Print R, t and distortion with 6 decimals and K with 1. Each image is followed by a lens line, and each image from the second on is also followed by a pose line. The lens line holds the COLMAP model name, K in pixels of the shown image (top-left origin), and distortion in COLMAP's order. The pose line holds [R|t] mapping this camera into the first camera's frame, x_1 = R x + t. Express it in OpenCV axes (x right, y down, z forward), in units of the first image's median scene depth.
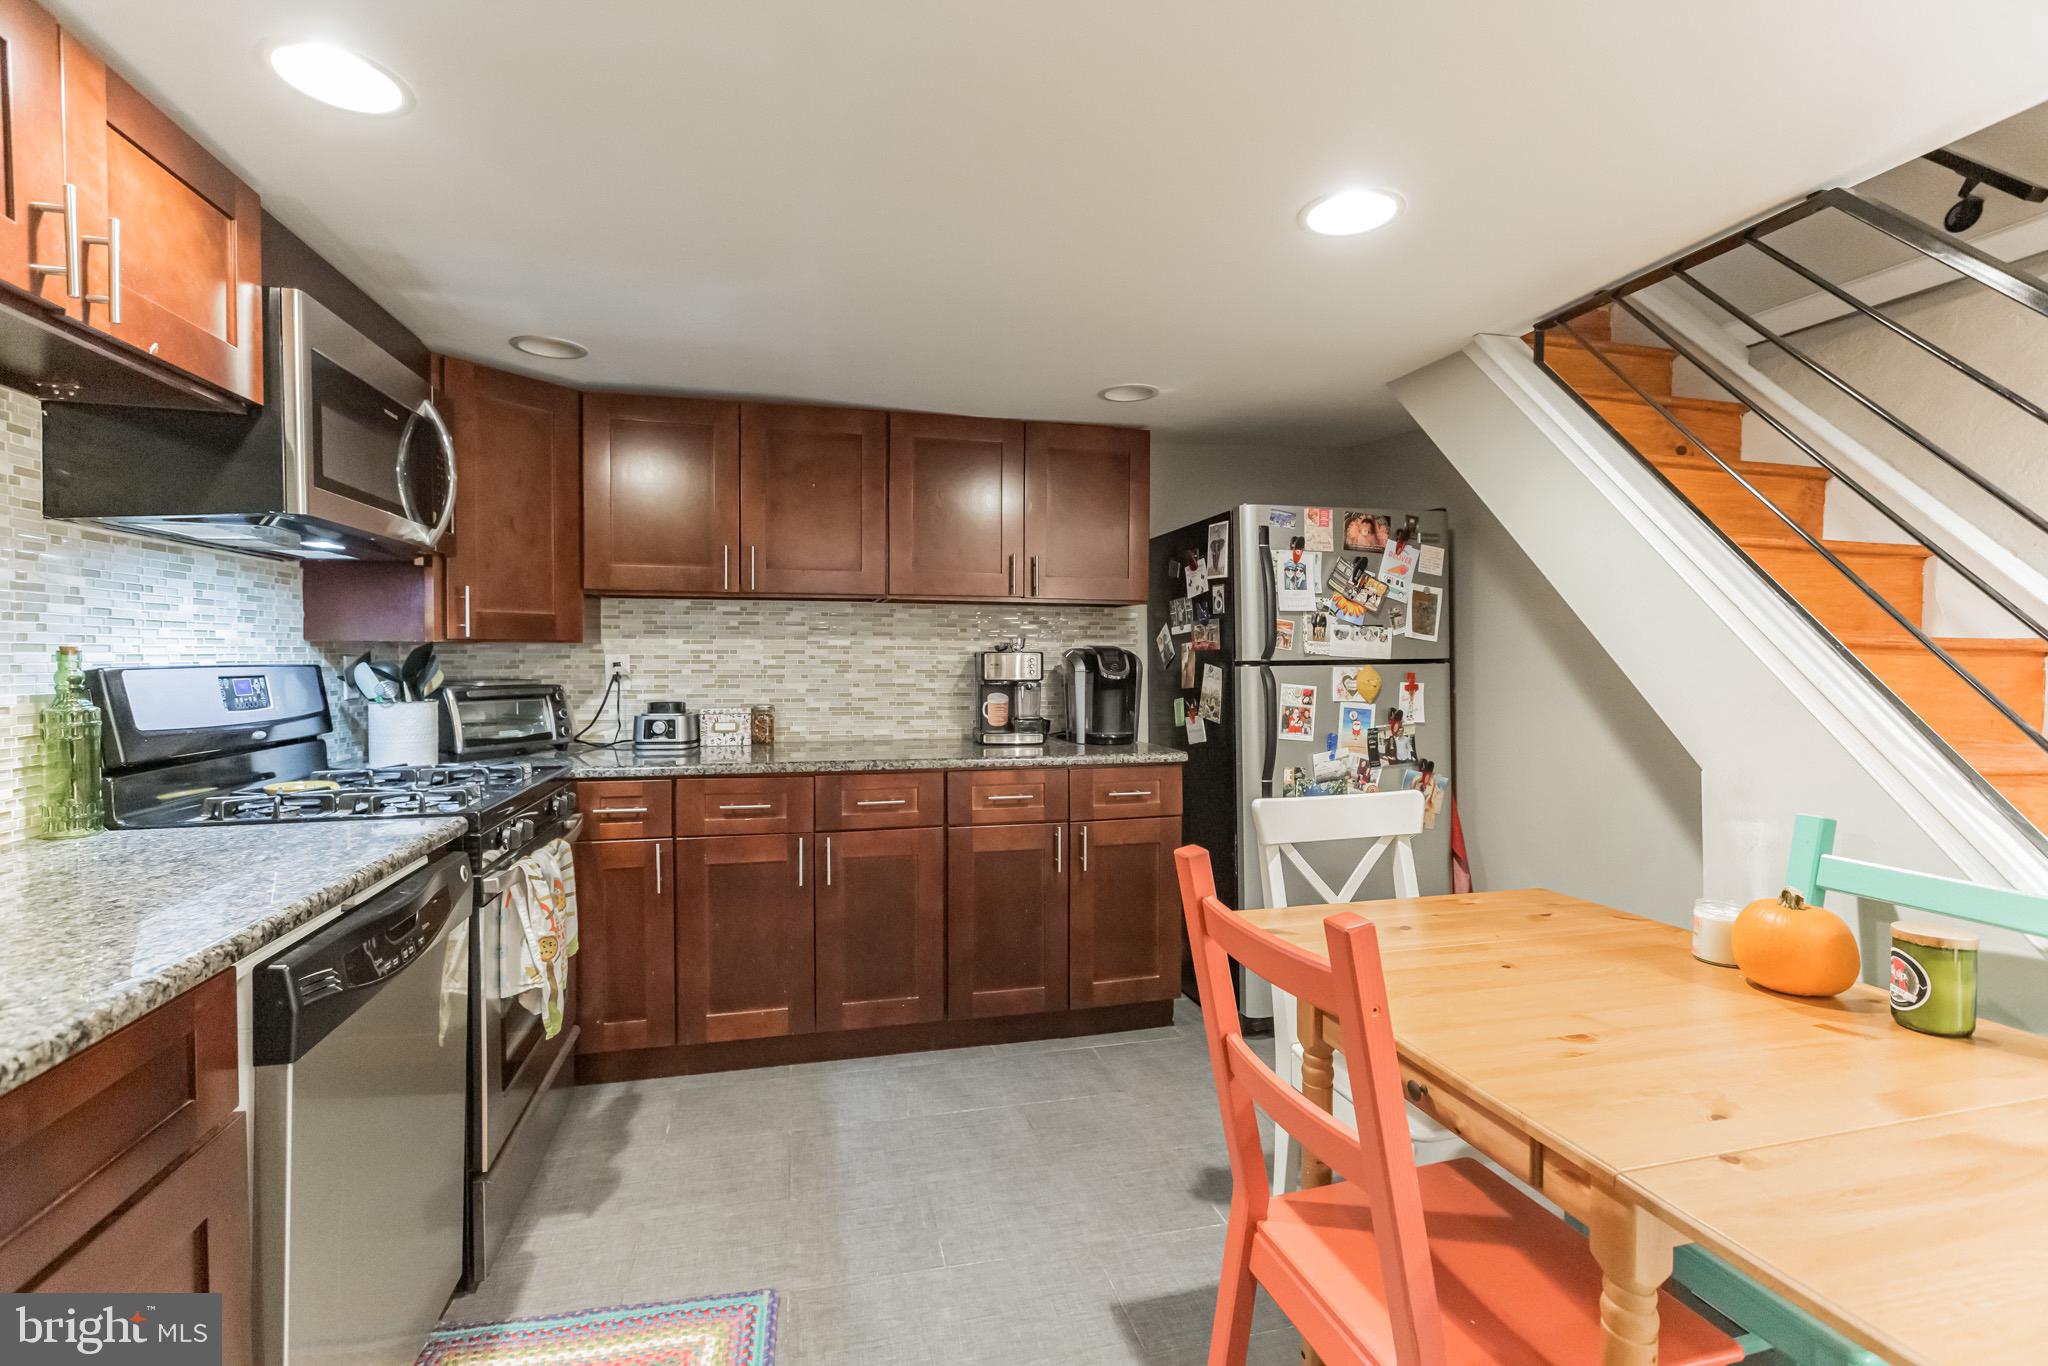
lens RADIAL K [[919.0, 0, 1033.1], [0, 919.0, 670.4], [0, 0, 1]] dist [0.004380, 0.000068]
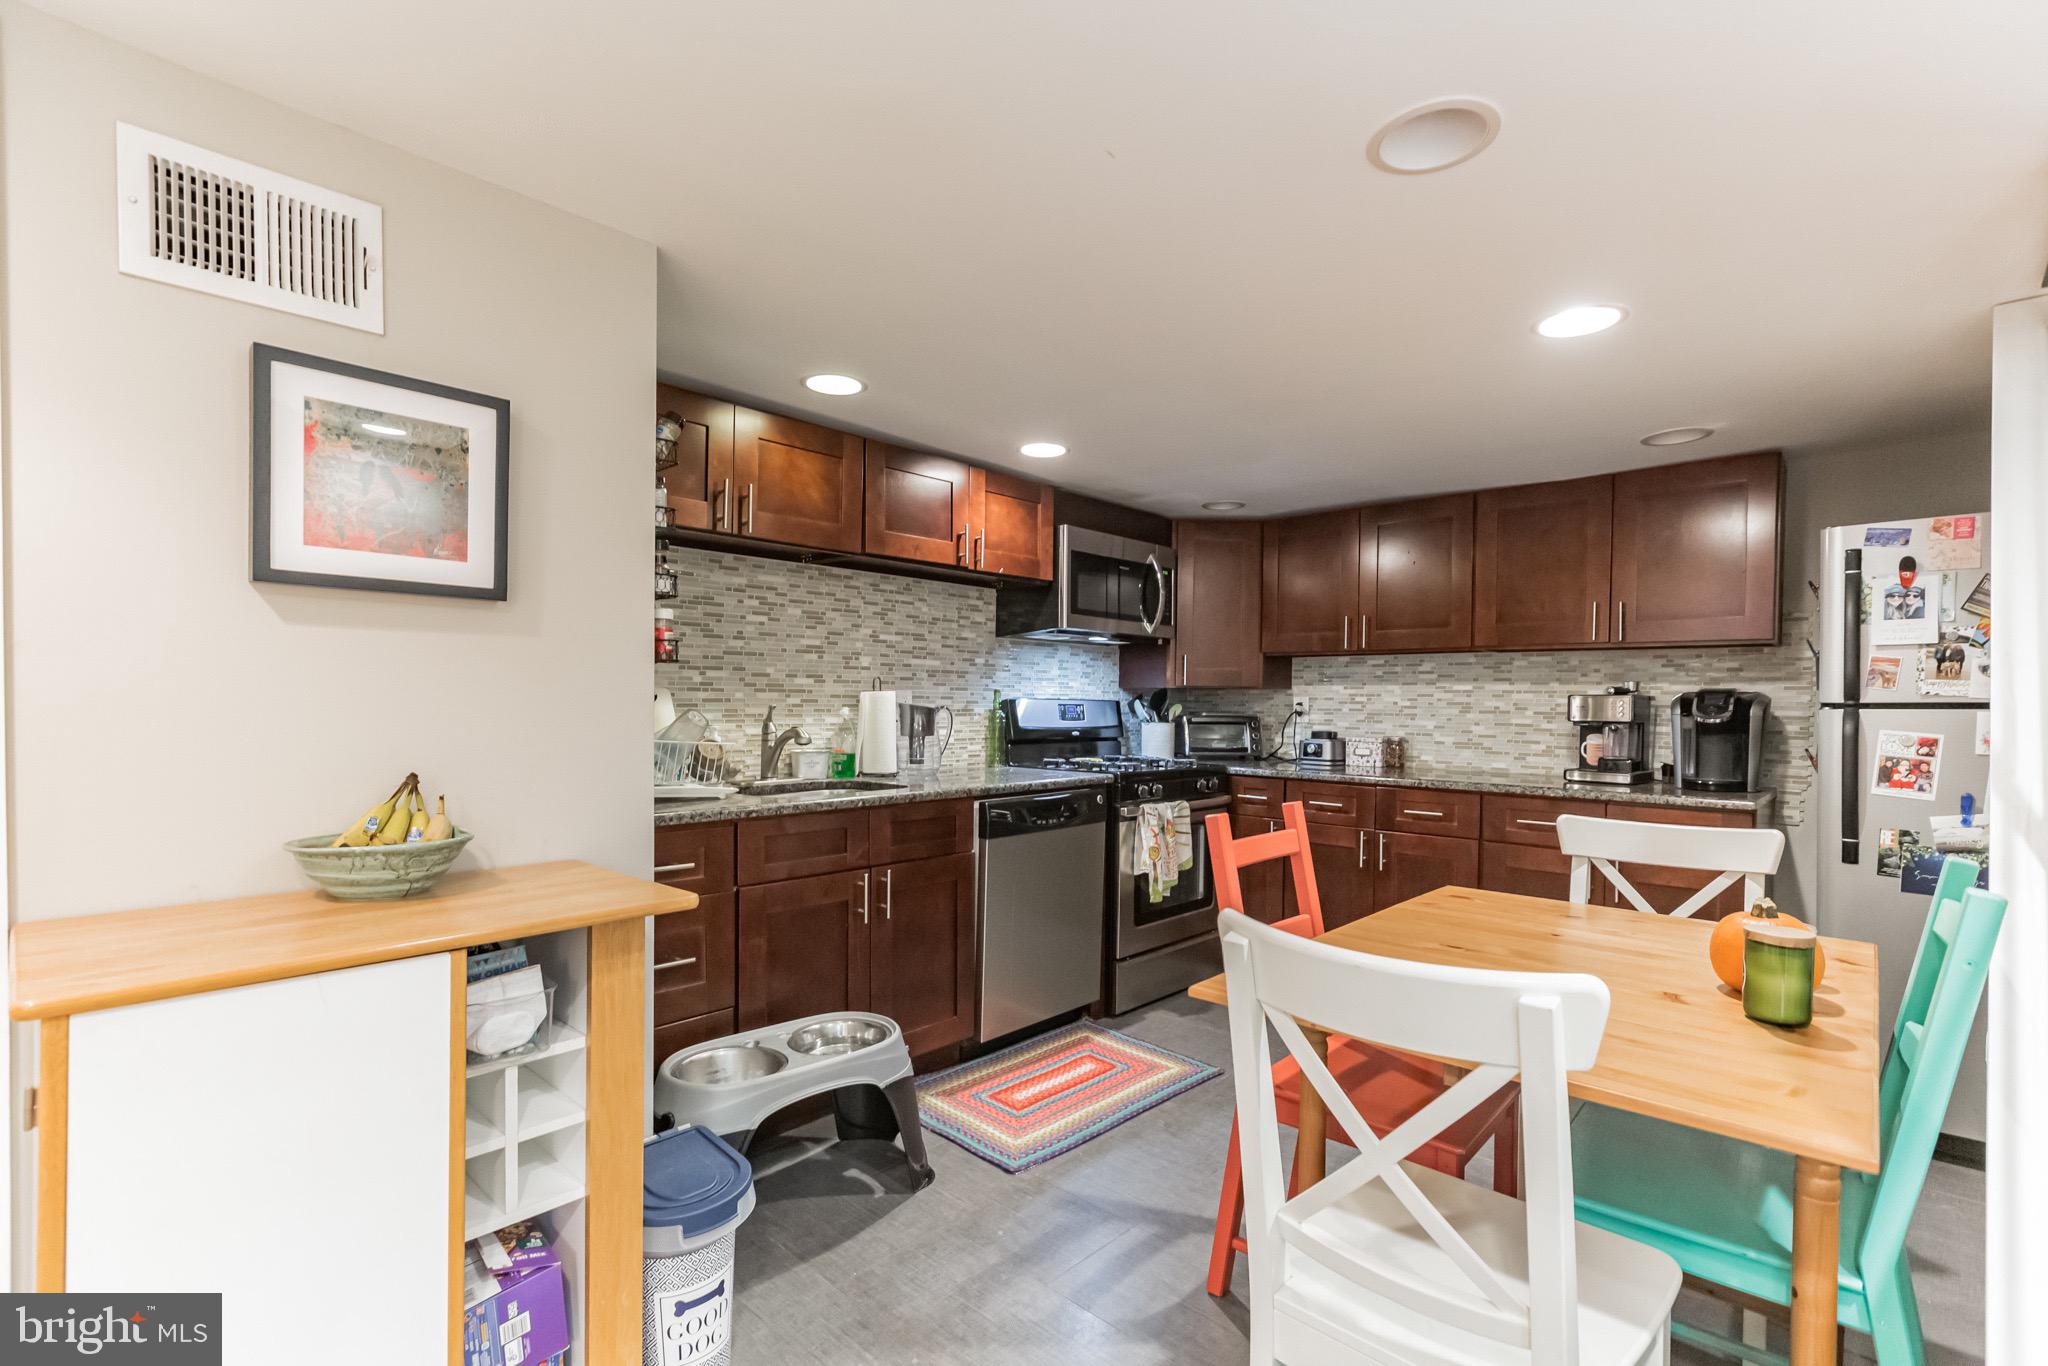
lens RADIAL K [[919.0, 0, 1002.5], [0, 919.0, 697.0], [0, 0, 1]] dist [0.004380, 0.000068]
pose [[0.526890, 0.000369, -0.849933, 0.566599], [-0.024557, 0.999589, -0.014789, 0.016440], [0.849579, 0.028664, 0.526682, -0.149127]]
